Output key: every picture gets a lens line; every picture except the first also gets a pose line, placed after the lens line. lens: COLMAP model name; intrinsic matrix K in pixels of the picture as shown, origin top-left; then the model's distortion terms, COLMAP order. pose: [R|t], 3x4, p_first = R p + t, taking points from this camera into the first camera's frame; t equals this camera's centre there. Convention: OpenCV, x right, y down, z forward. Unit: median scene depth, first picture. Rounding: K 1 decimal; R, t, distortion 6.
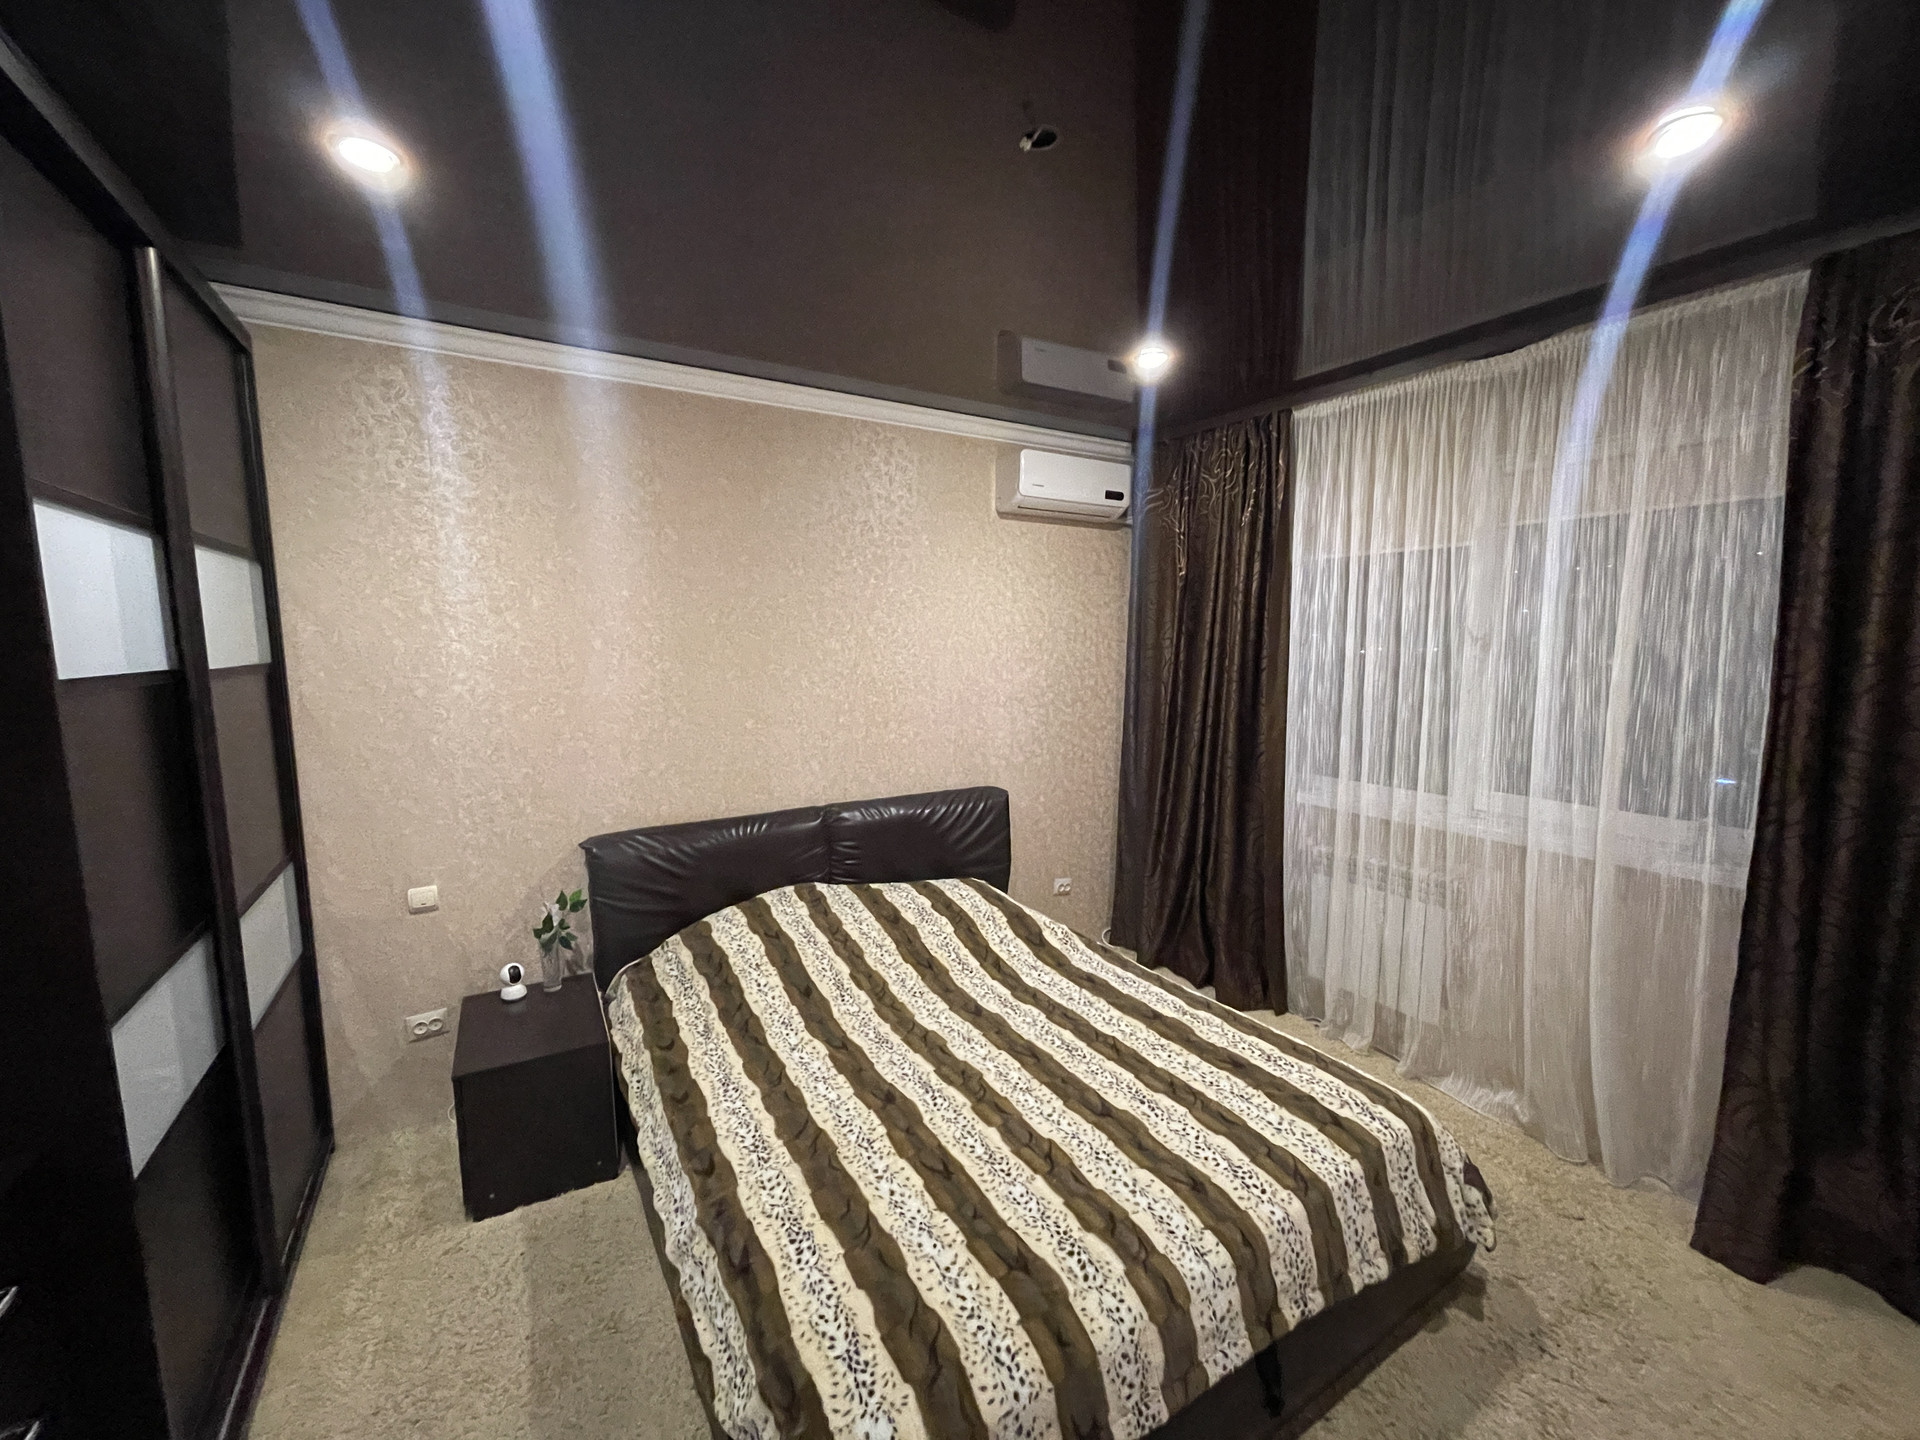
lens RADIAL K [[771.8, 0, 958.5], [0, 771.8, 726.5], [0, 0, 1]] dist [-0.003310, 0.001922]
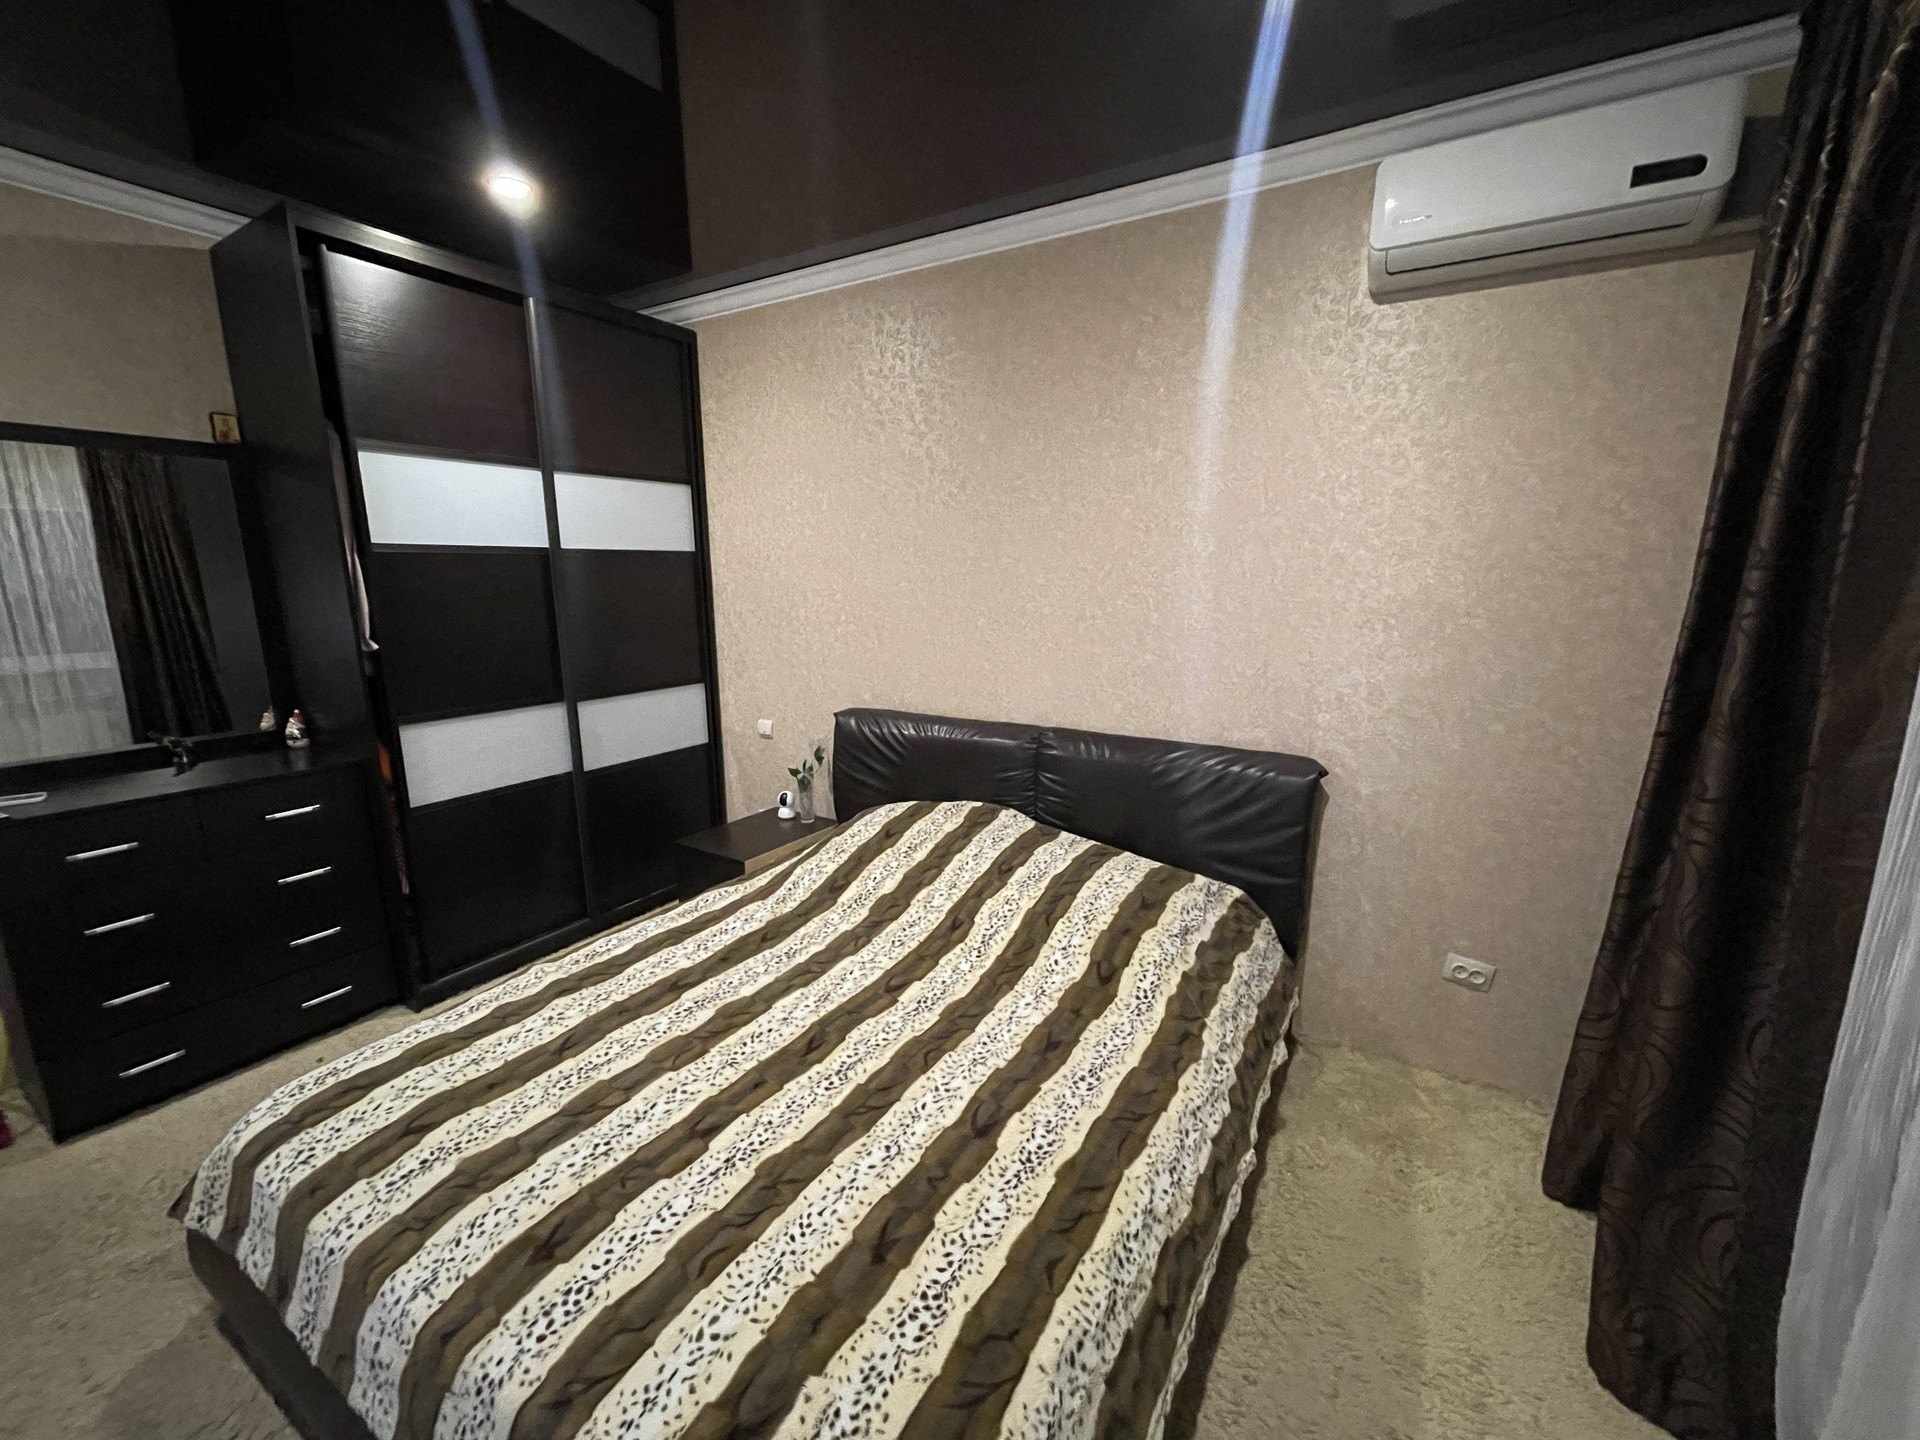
lens RADIAL K [[771.8, 0, 955.1], [0, 771.8, 727.4], [0, 0, 1]] dist [-0.003310, 0.001922]
pose [[0.457793, 0.176234, -0.871417, 0.625187], [-0.099681, 0.984151, 0.146666, -0.015241], [0.883453, 0.019721, 0.468104, 0.608021]]
